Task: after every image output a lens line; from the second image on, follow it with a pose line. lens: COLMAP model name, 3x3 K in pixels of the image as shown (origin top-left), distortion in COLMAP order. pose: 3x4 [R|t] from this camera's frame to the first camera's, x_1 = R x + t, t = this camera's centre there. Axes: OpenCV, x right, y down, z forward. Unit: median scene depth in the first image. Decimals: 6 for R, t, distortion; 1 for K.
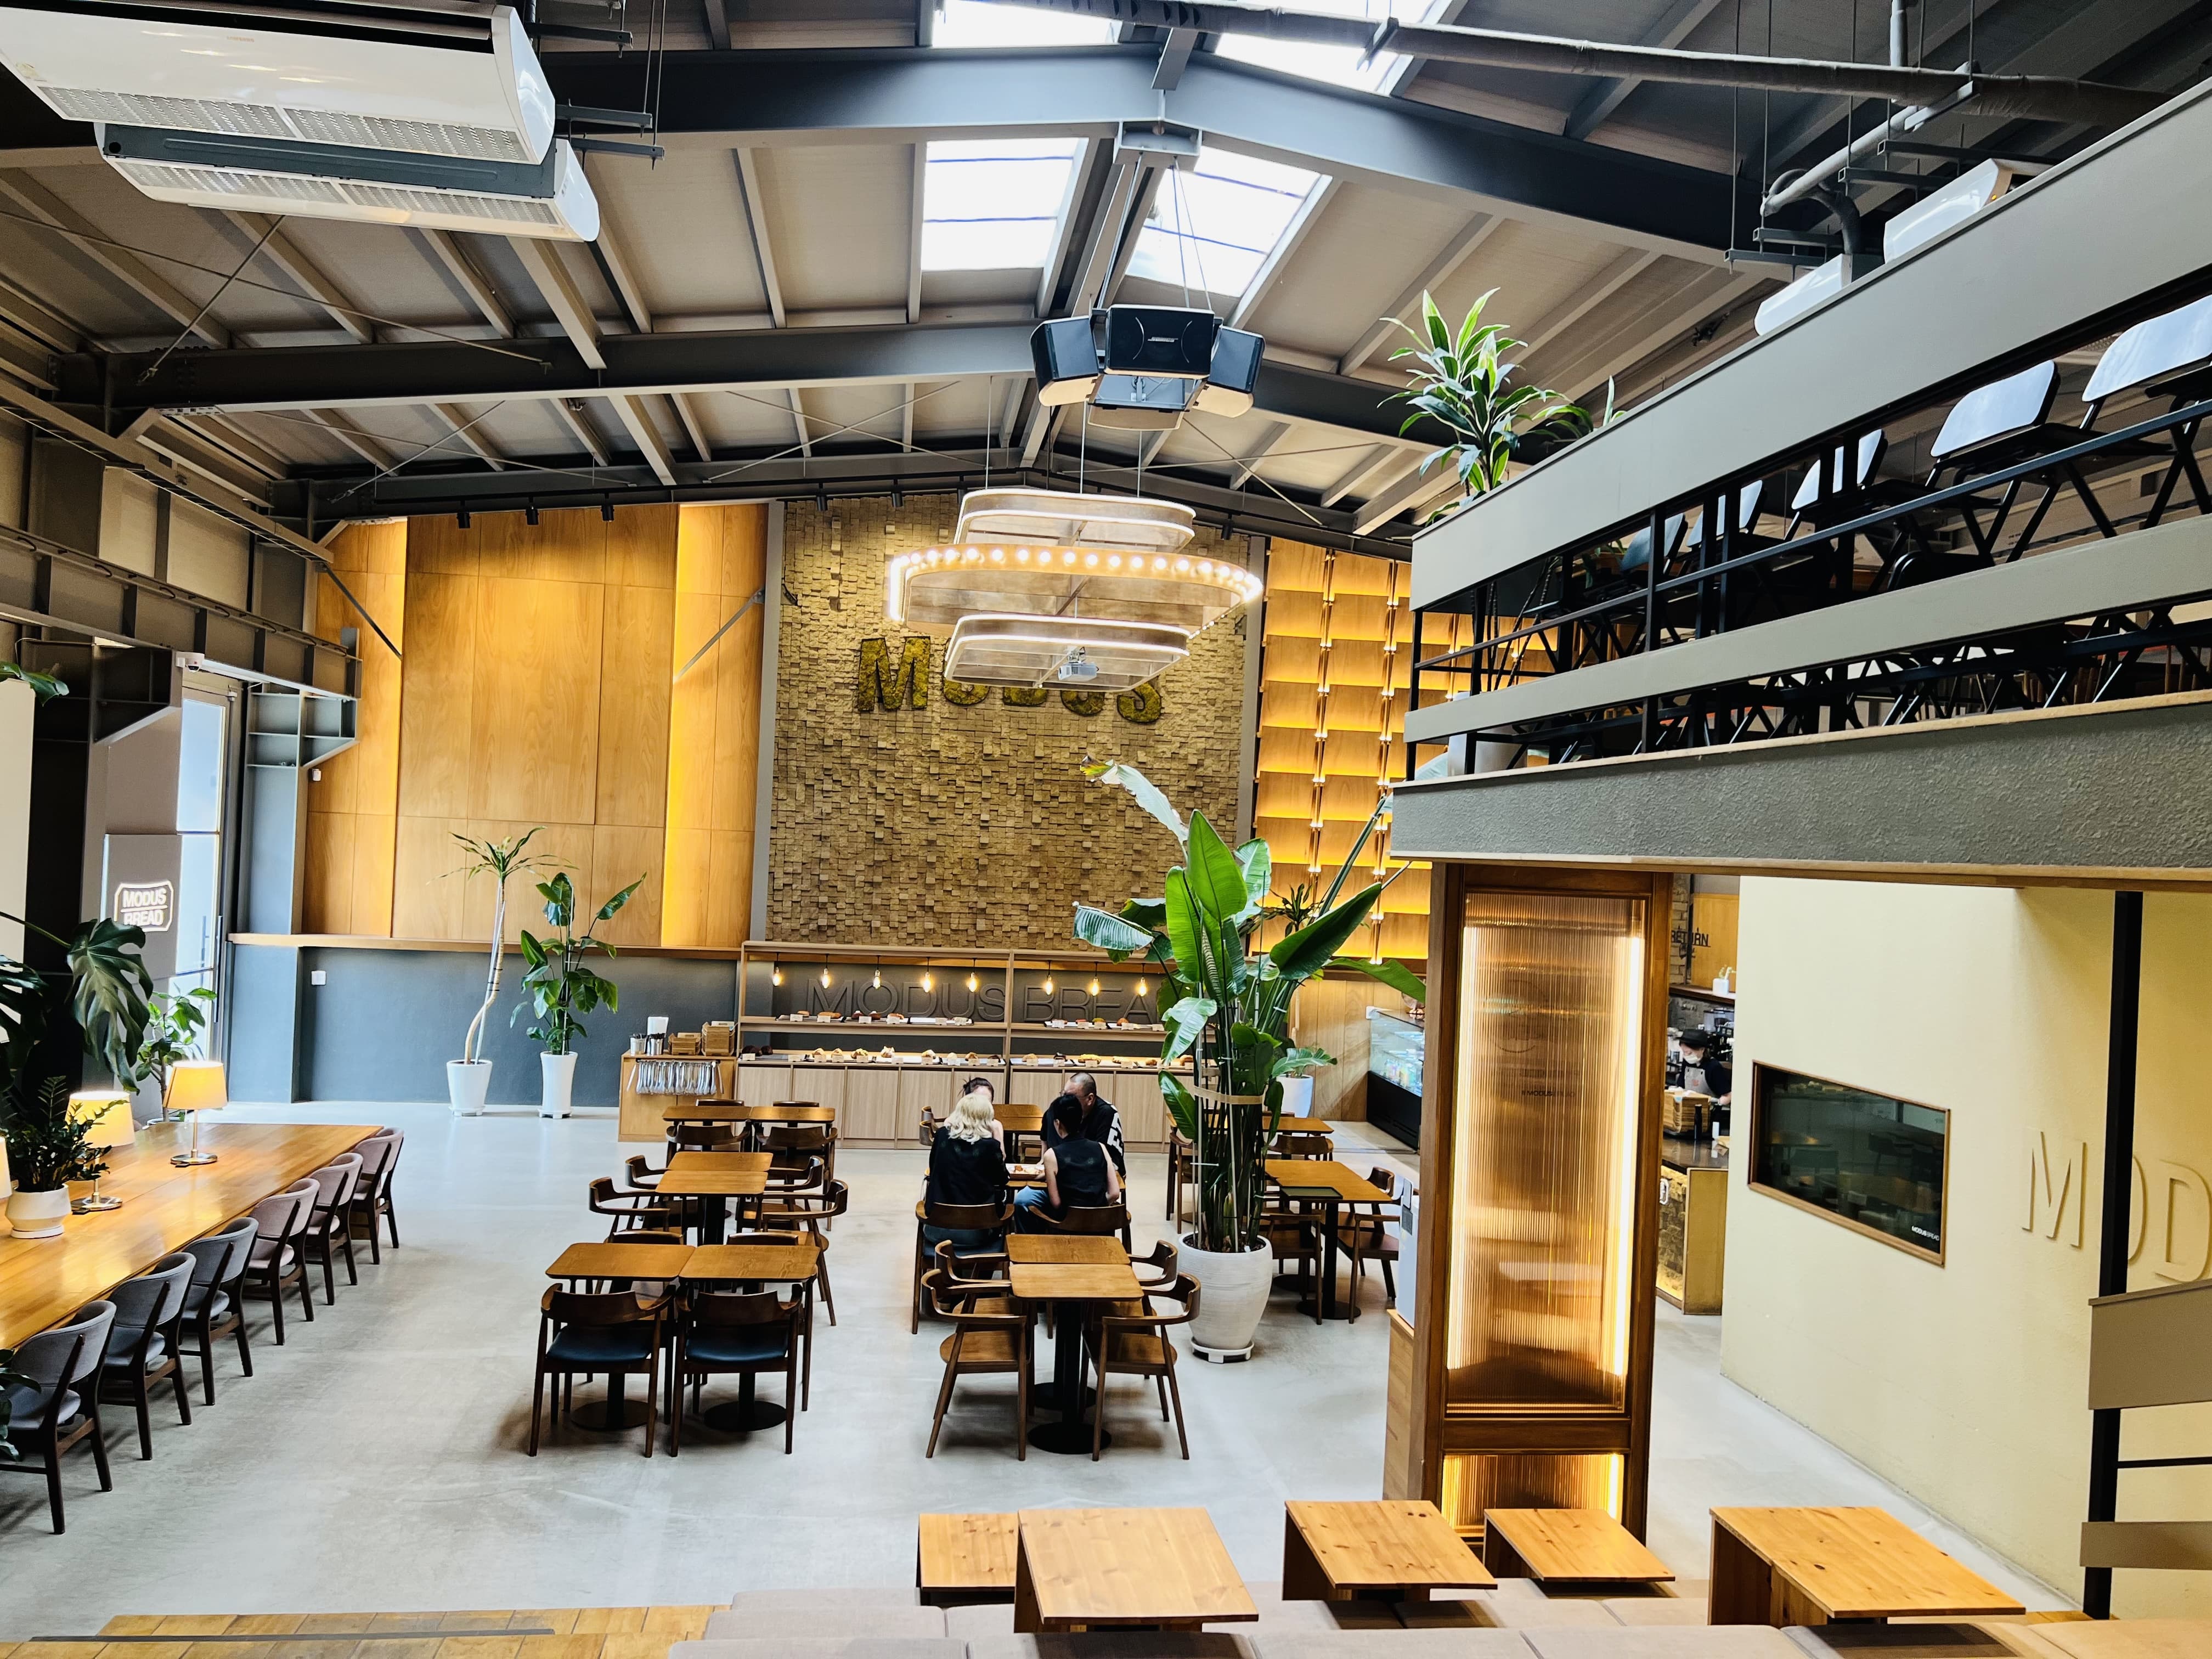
lens RADIAL K [[1681.4, 0, 1116.5], [0, 1681.4, 837.7], [0, 0, 1]] dist [0.027770, -0.041759]
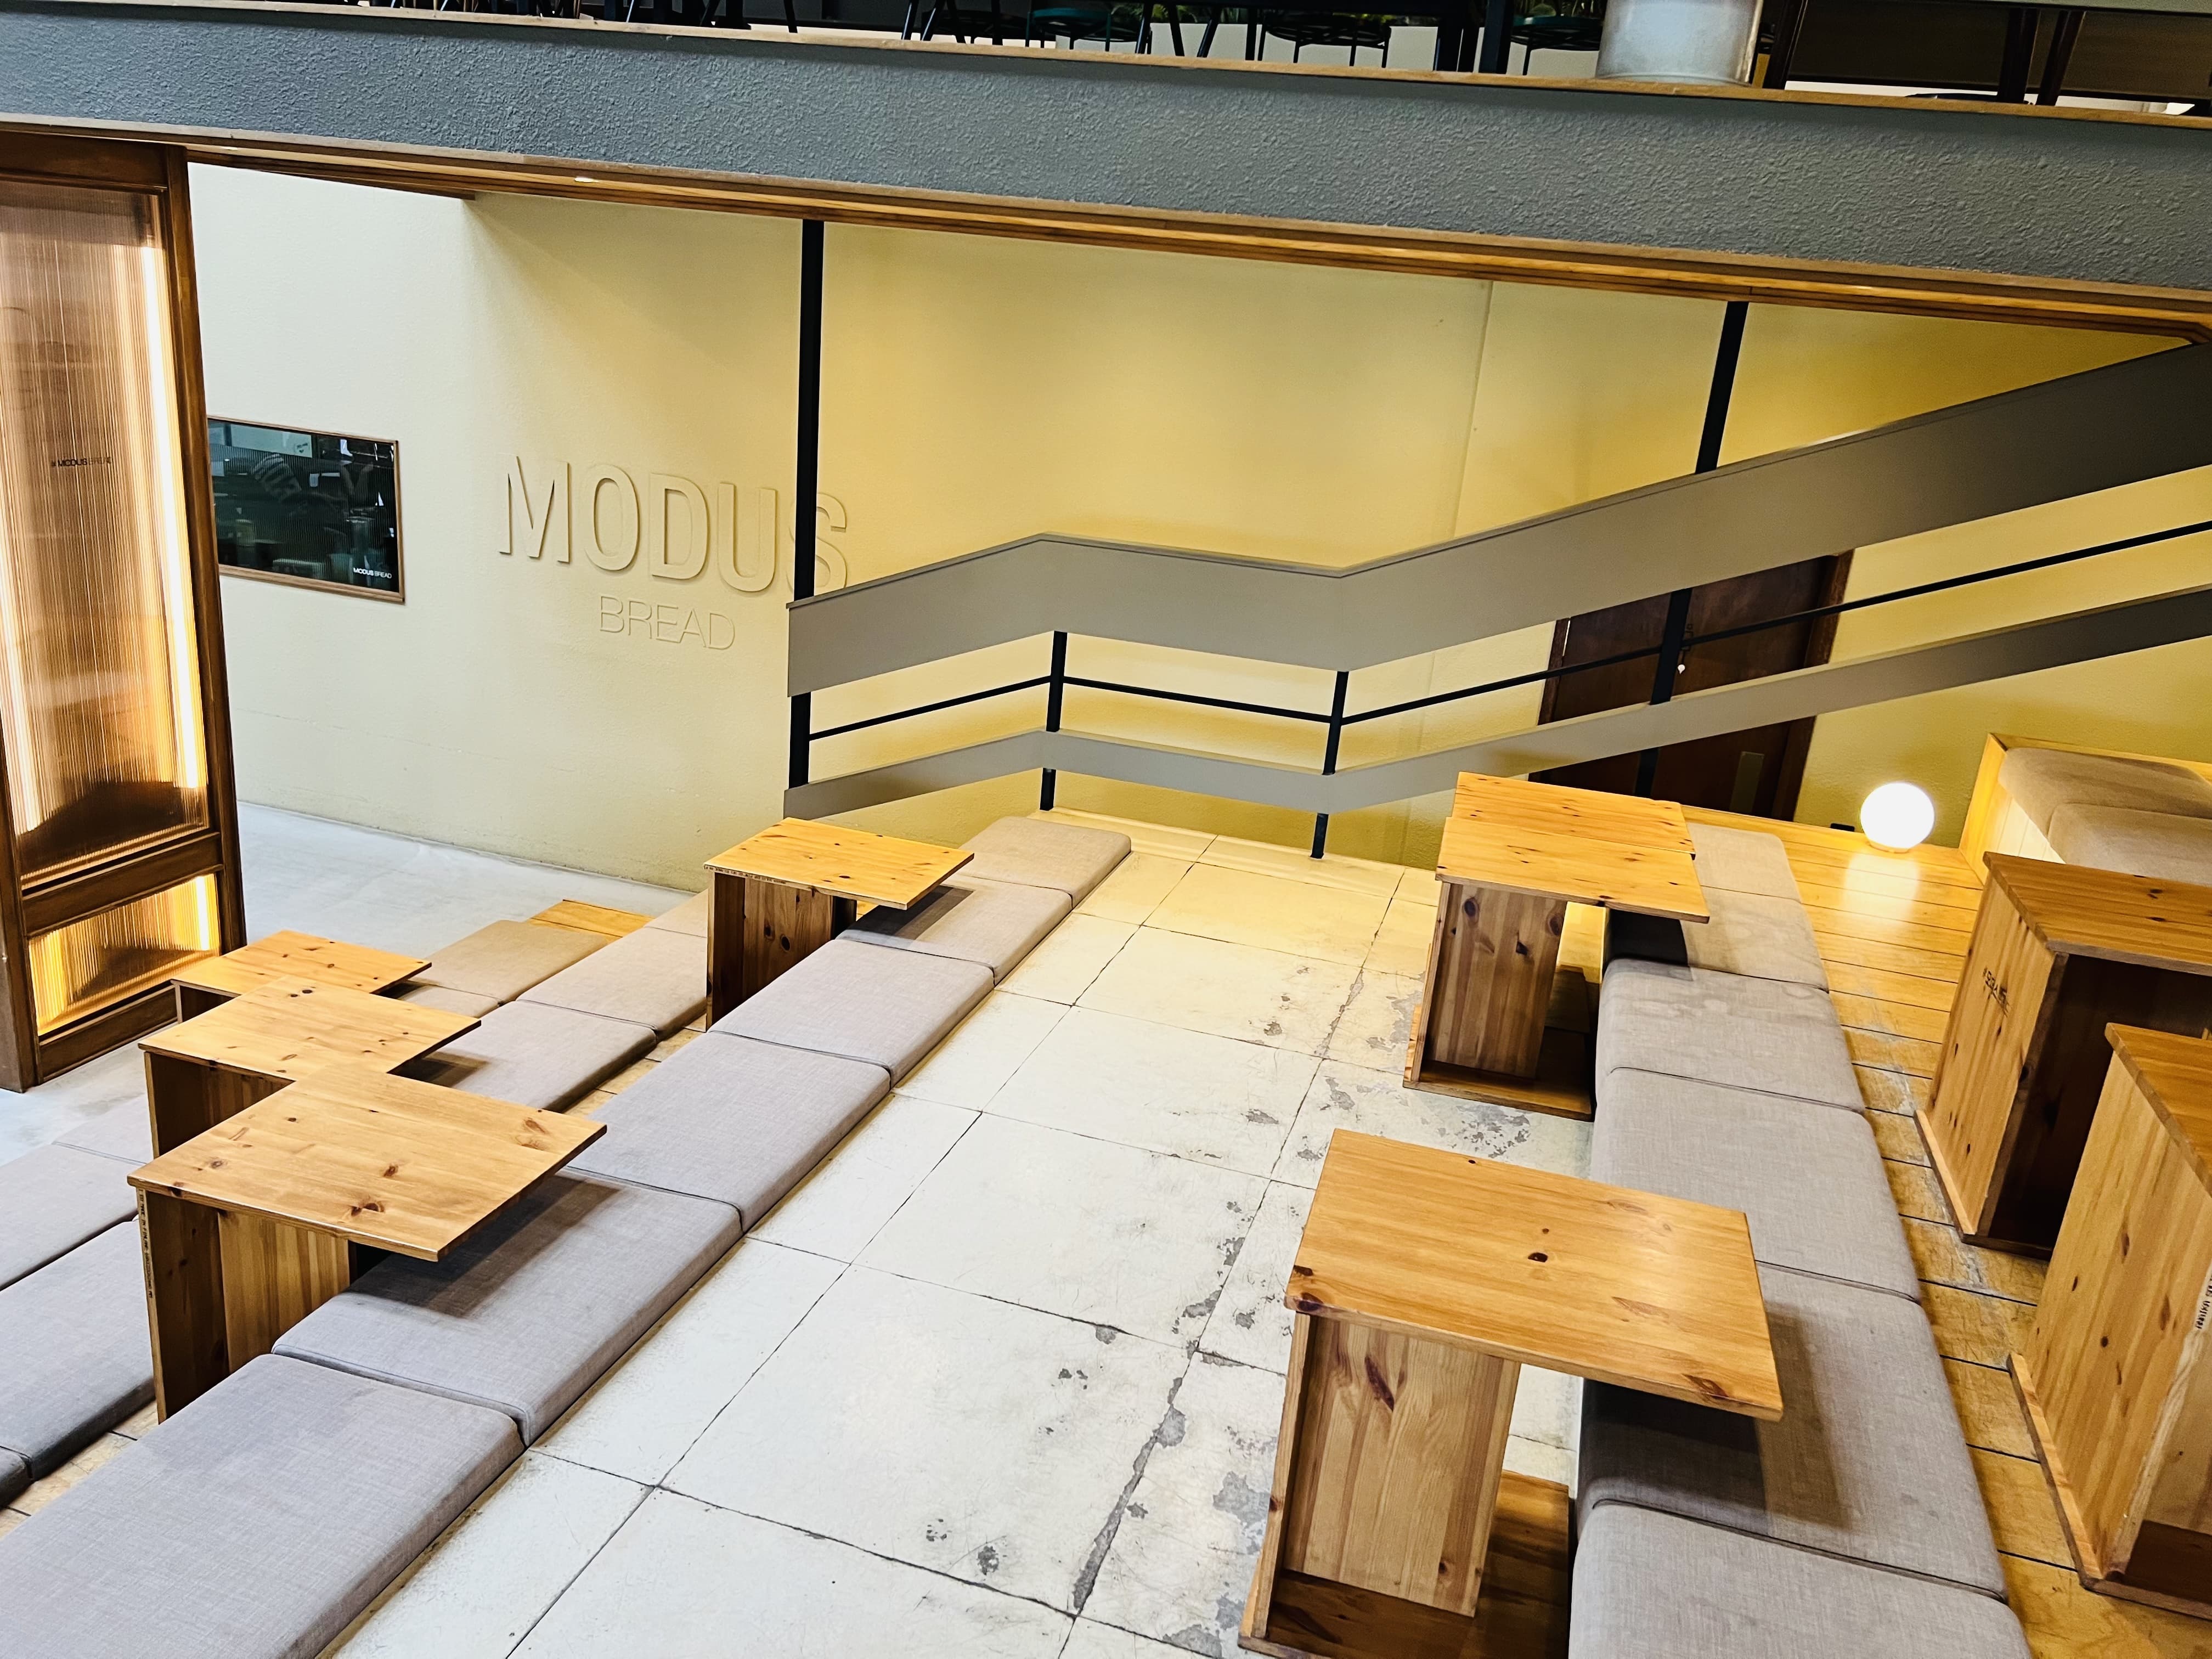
lens RADIAL K [[1681.4, 0, 1116.0], [0, 1681.4, 833.0], [0, 0, 1]] dist [0.027770, -0.041759]
pose [[0.401667, -0.279118, 0.872213, -0.373849], [-0.082589, 0.937499, 0.338044, 0.019322], [-0.912054, -0.207817, 0.353511, 0.383776]]
